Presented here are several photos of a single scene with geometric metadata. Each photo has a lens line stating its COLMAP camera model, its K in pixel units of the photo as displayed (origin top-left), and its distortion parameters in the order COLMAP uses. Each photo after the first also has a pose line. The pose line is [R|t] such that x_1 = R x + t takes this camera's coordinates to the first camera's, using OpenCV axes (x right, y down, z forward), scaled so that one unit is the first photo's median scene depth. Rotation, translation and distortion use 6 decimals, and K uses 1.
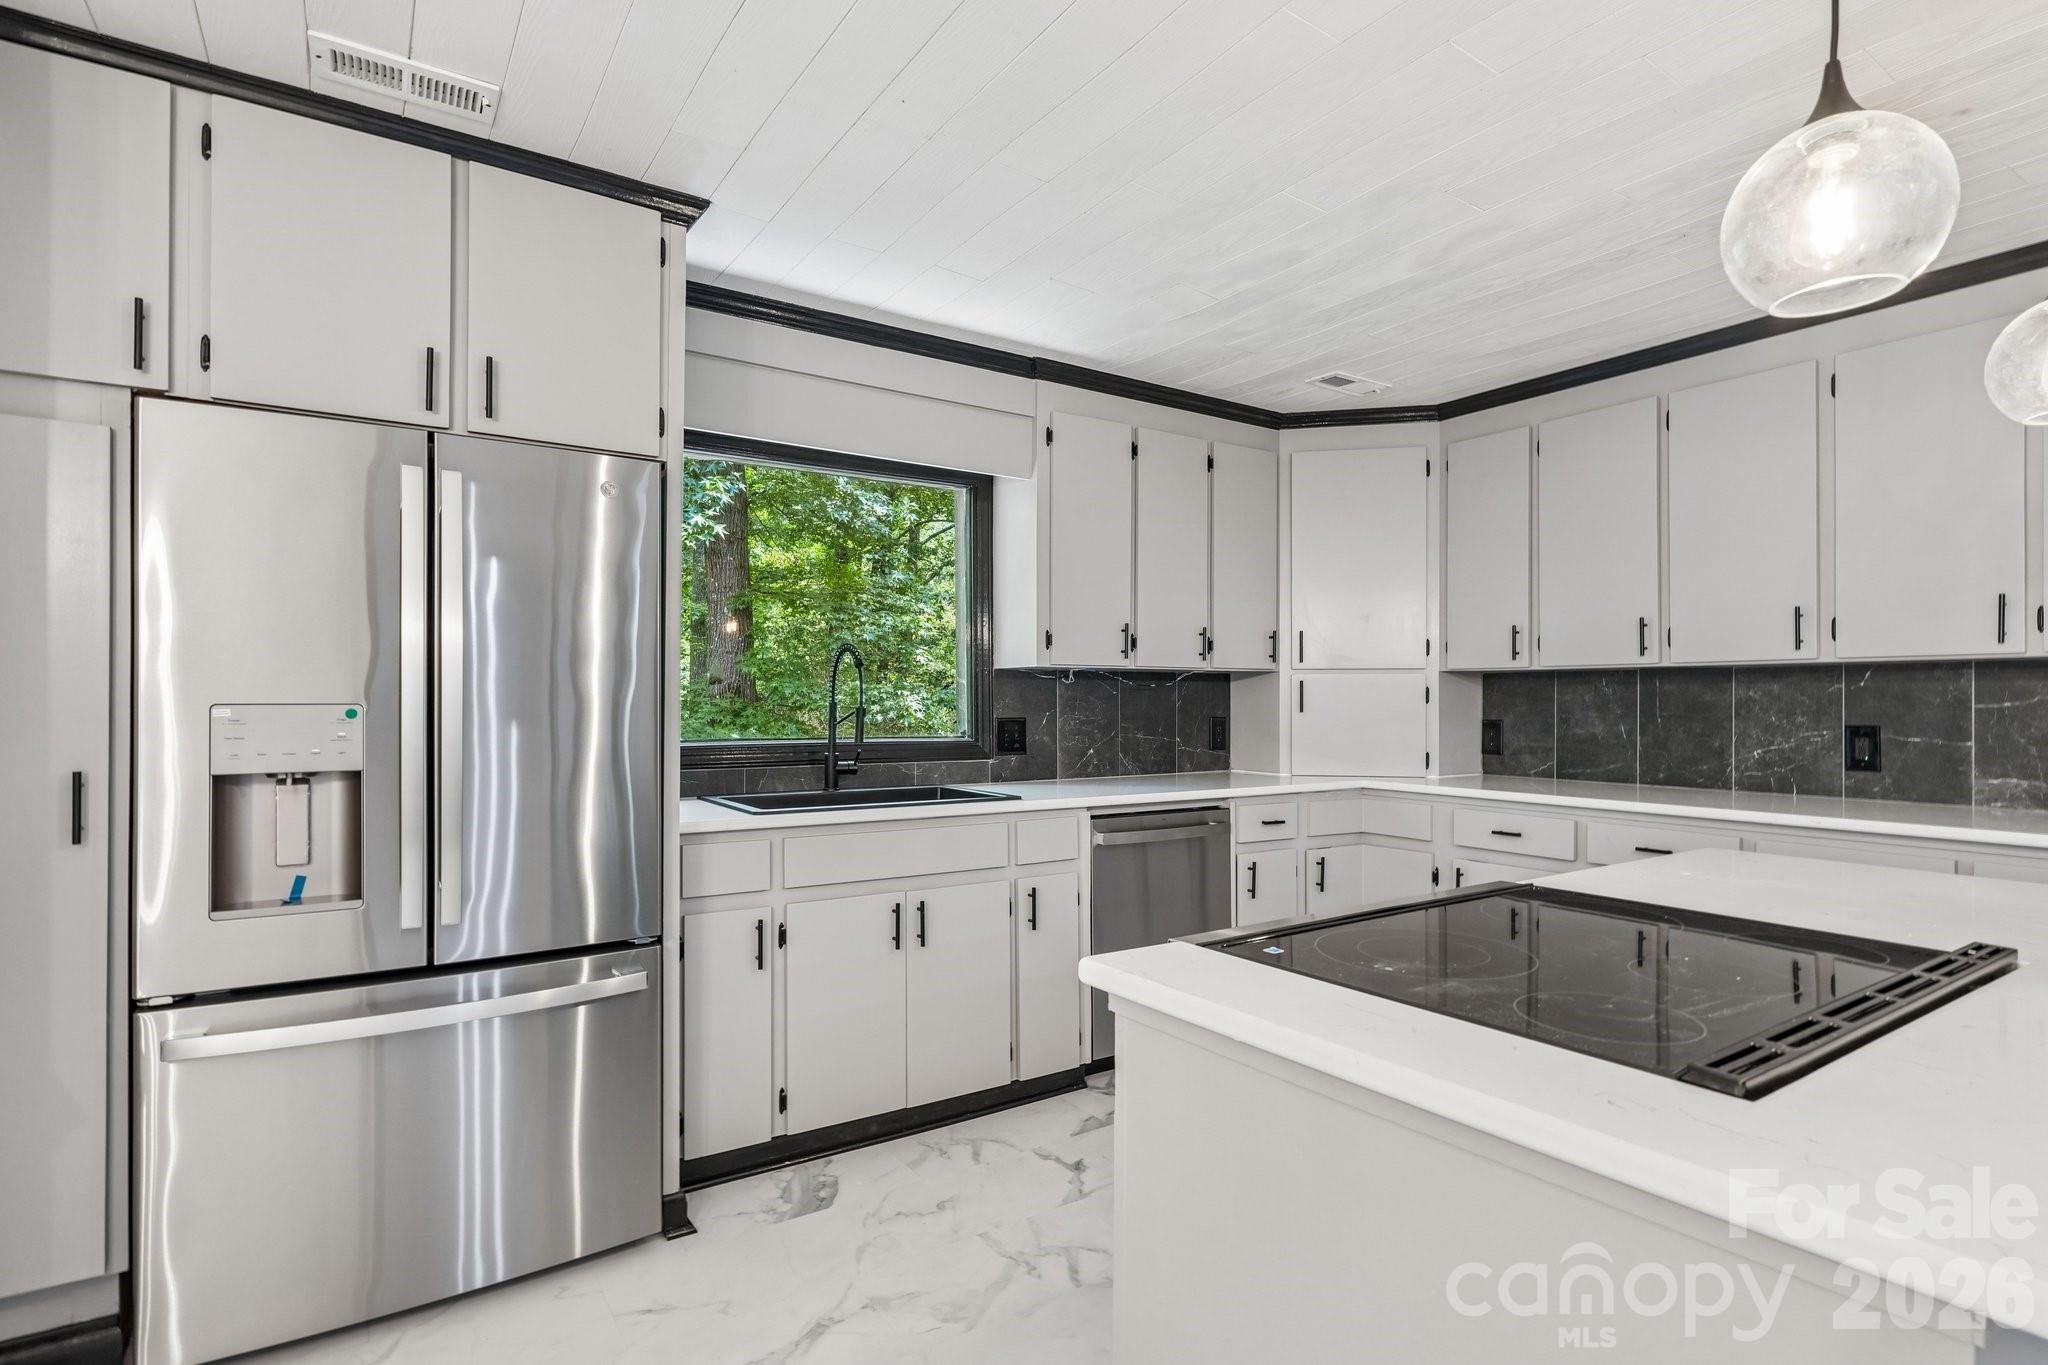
lens RADIAL K [[1036.5, 0, 1016.5], [0, 1036.5, 699.3], [0, 0, 1]] dist [0.002528, -0.000340]
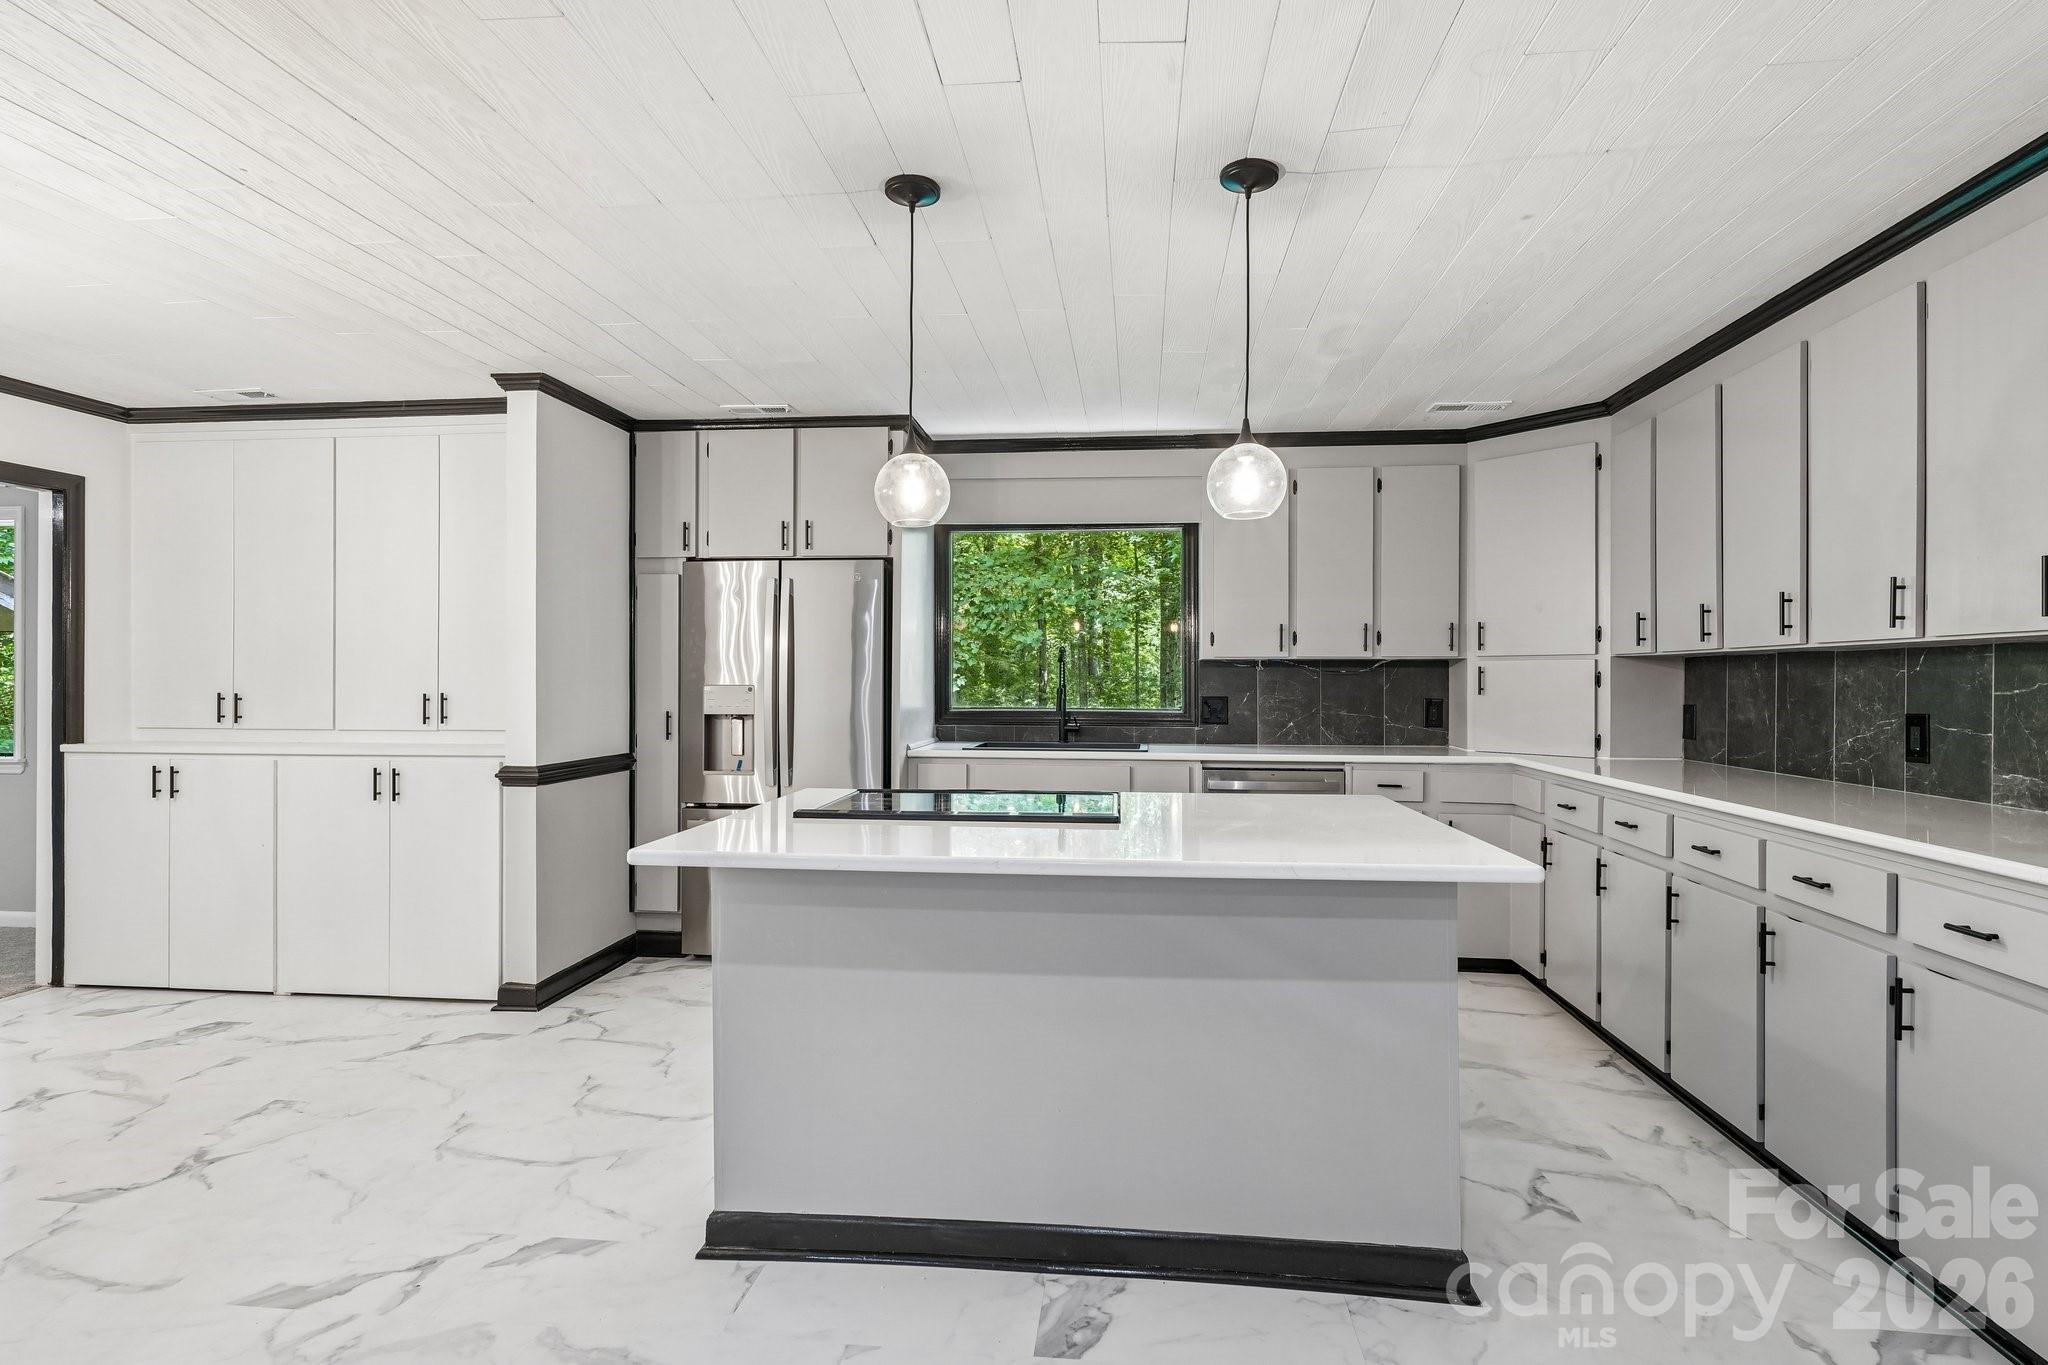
lens RADIAL K [[1036.5, 0, 1032.9], [0, 1036.5, 675.6], [0, 0, 1]] dist [0.002528, -0.000340]
pose [[0.767702, -0.002095, -0.640804, 0.692999], [-0.000796, 0.999991, -0.004223, -0.003467], [0.640807, 0.003753, 0.767693, -0.186198]]
